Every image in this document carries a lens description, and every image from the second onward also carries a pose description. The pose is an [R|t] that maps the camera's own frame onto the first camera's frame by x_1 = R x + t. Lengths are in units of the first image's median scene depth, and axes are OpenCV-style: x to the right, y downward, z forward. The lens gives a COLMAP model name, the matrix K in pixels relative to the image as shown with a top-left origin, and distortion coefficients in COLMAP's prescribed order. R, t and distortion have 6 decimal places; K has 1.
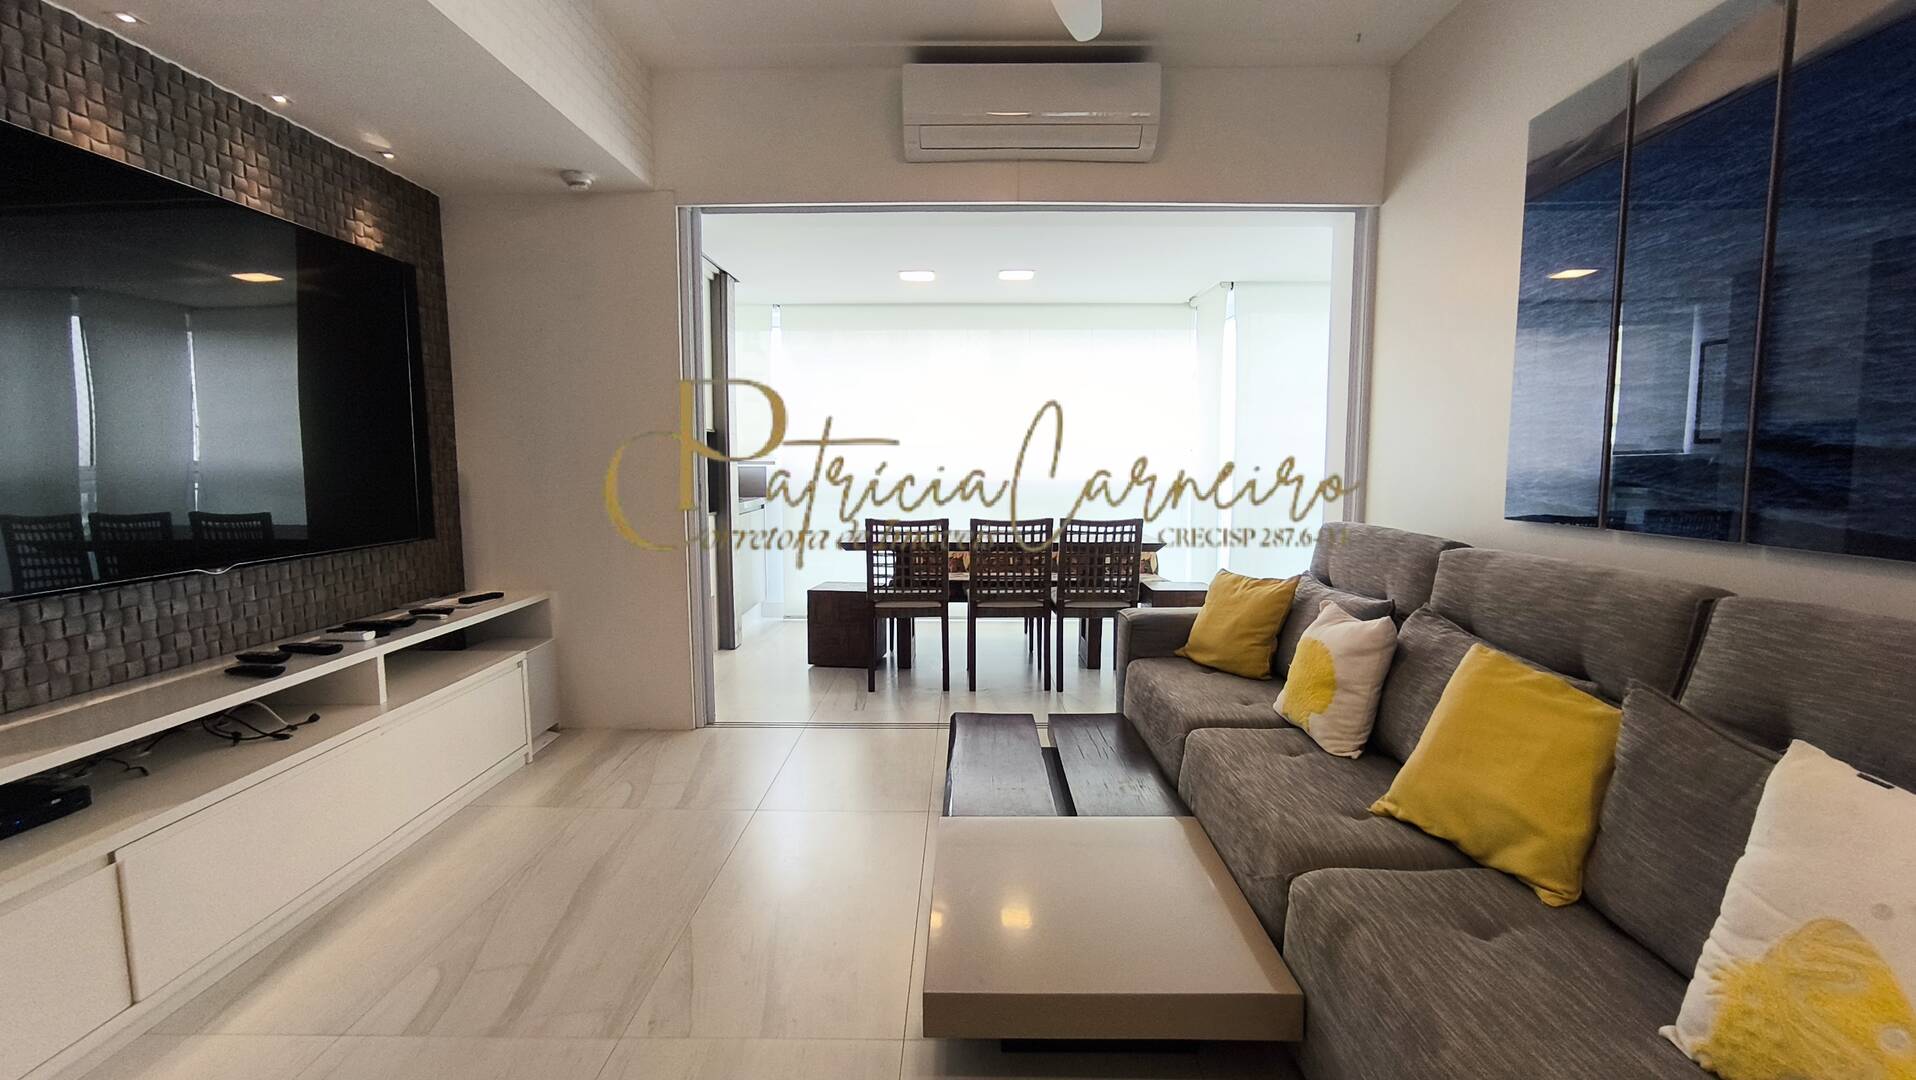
lens RADIAL K [[876.6, 0, 958.0], [0, 876.6, 540.0], [0, 0, 1]] dist [-0.002172, 0.008158]
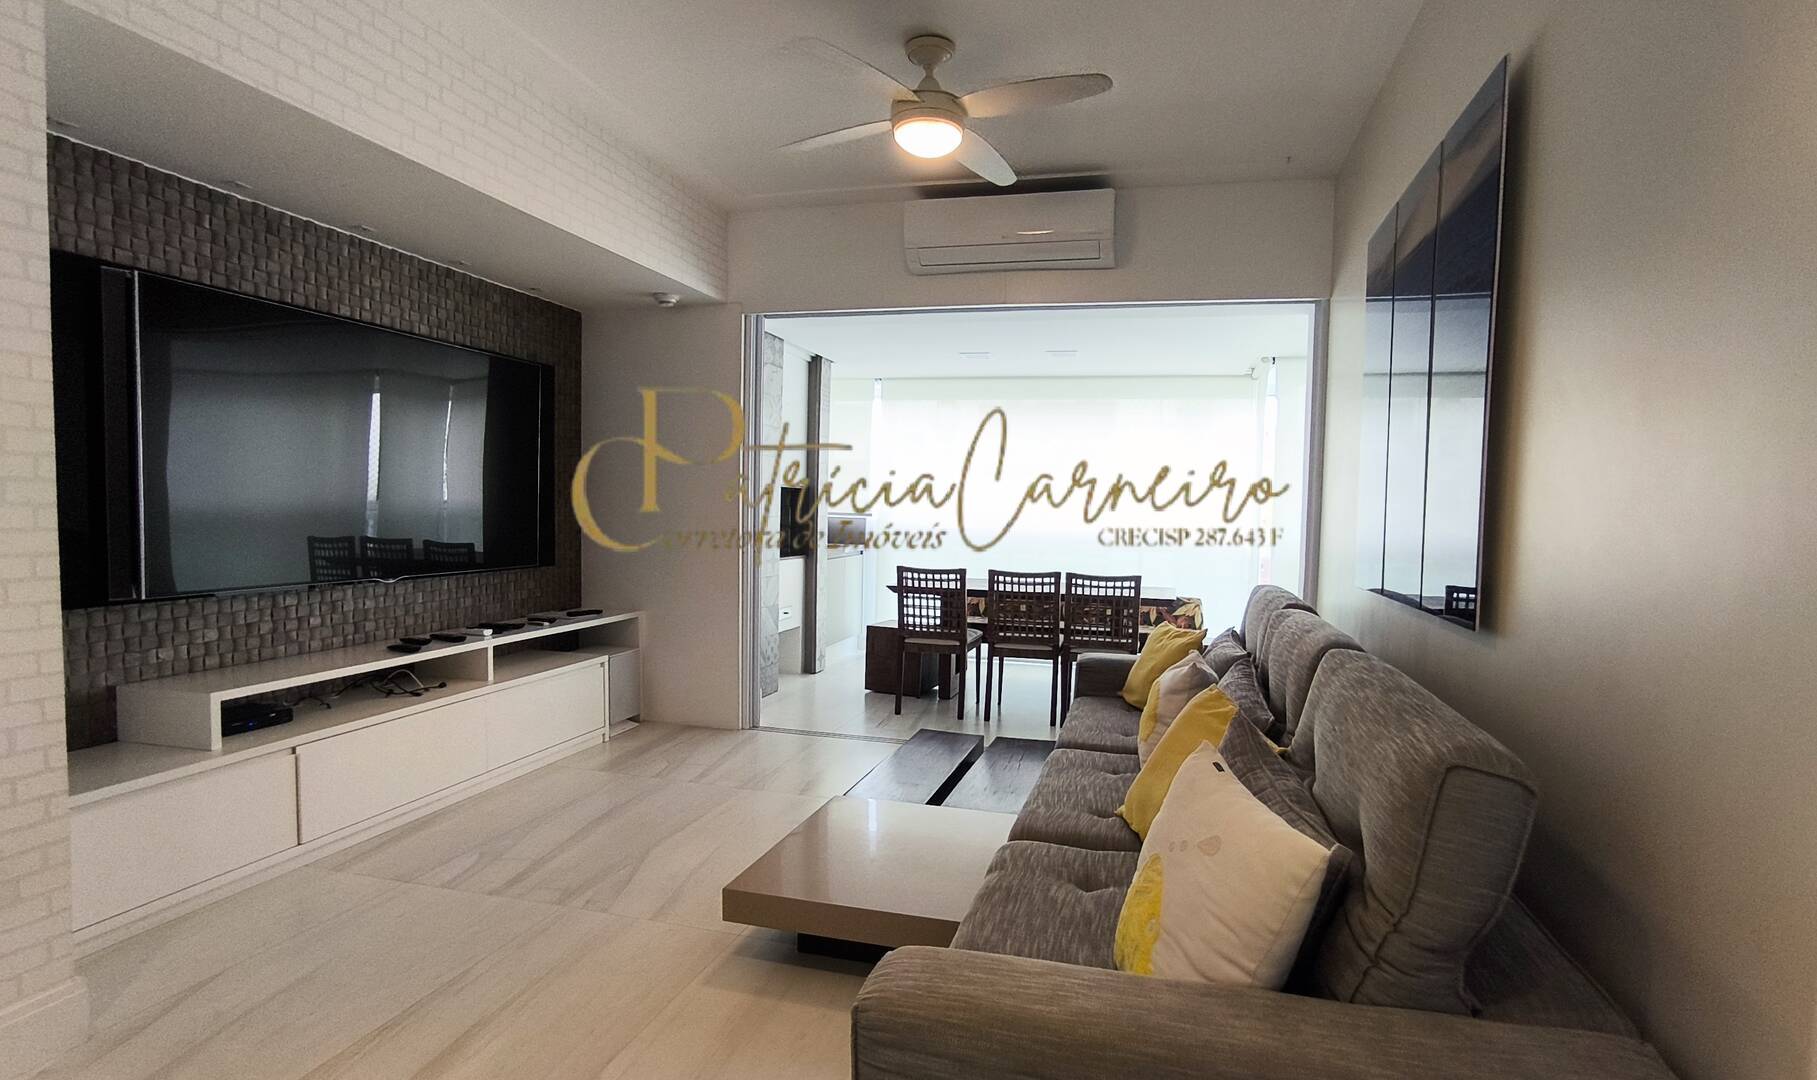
lens RADIAL K [[884.5, 0, 958.1], [0, 884.5, 547.7], [0, 0, 1]] dist [-0.041761, 0.055231]
pose [[0.973079, 0.036302, -0.227594, 0.288467], [-0.047244, 0.997965, -0.042815, -0.001460], [0.225577, 0.052415, 0.972814, -0.158946]]
